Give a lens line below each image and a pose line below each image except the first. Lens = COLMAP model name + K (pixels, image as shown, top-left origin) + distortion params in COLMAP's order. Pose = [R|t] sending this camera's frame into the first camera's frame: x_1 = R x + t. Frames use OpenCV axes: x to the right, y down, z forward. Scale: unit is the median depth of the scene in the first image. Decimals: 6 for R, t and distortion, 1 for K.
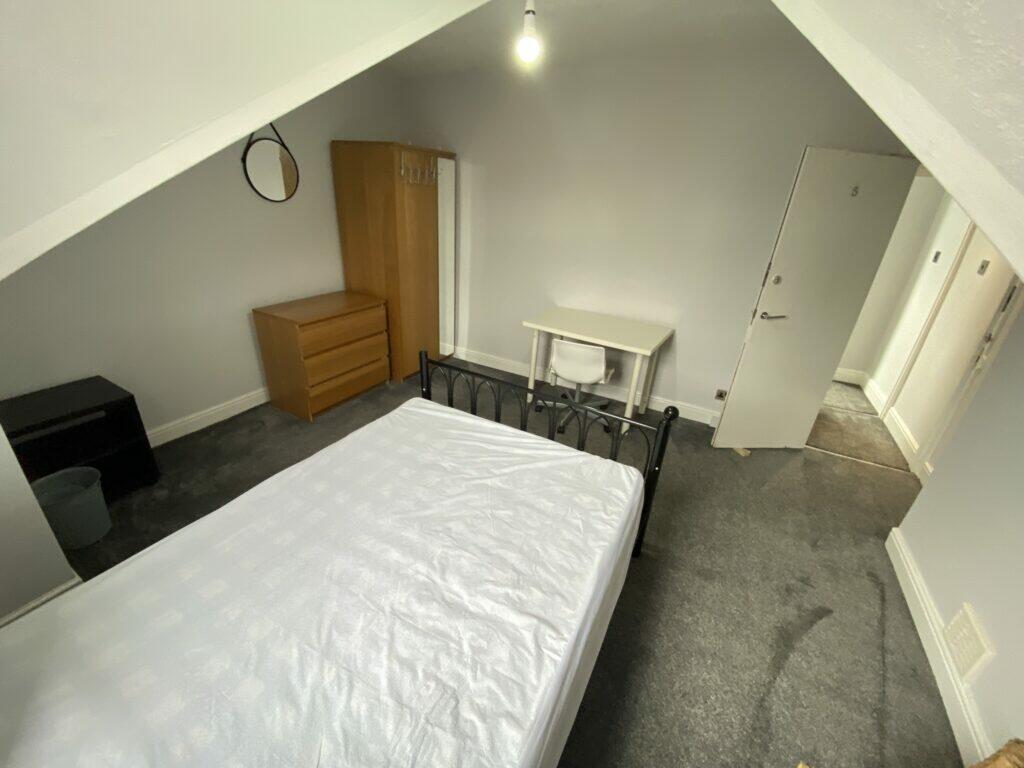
lens RADIAL K [[419.1, 0, 512.0], [0, 419.1, 384.0], [0, 0, 1]] dist [0.001788, 0.000030]
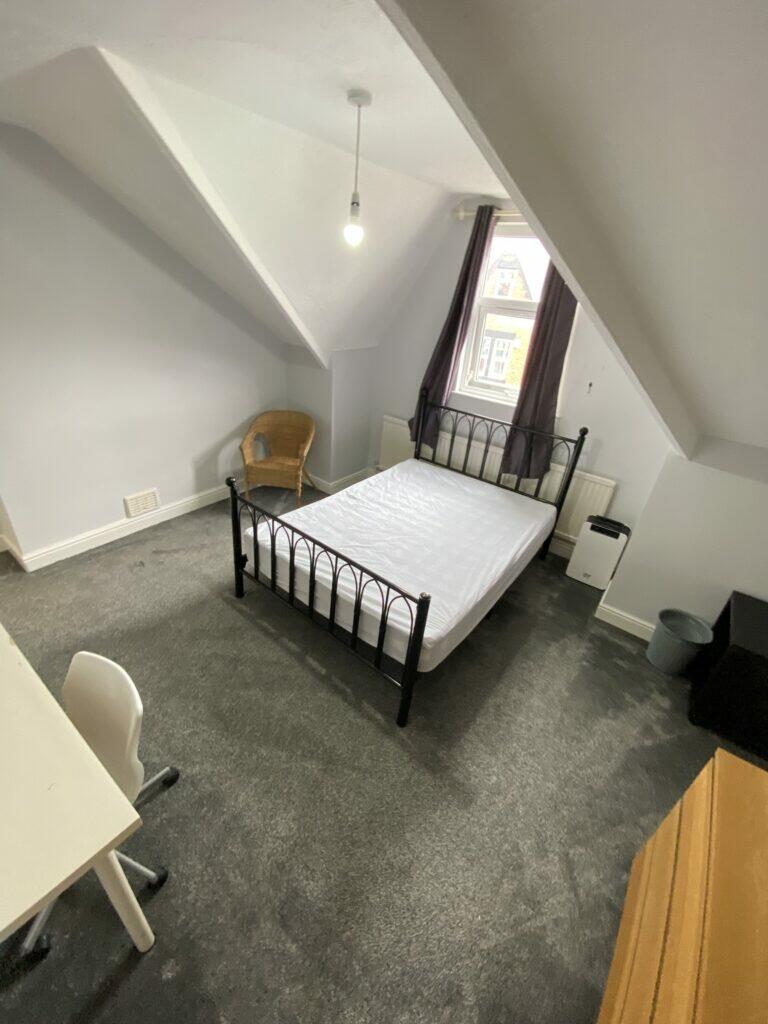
lens RADIAL K [[420.6, 0, 384.0], [0, 420.6, 512.0], [0, 0, 1]] dist [0.001654, -0.000173]
pose [[-0.978267, -0.195154, 0.070058, -0.271783], [-0.064273, 0.606641, 0.792373, -1.216218], [-0.197135, 0.770650, -0.606000, 2.214679]]
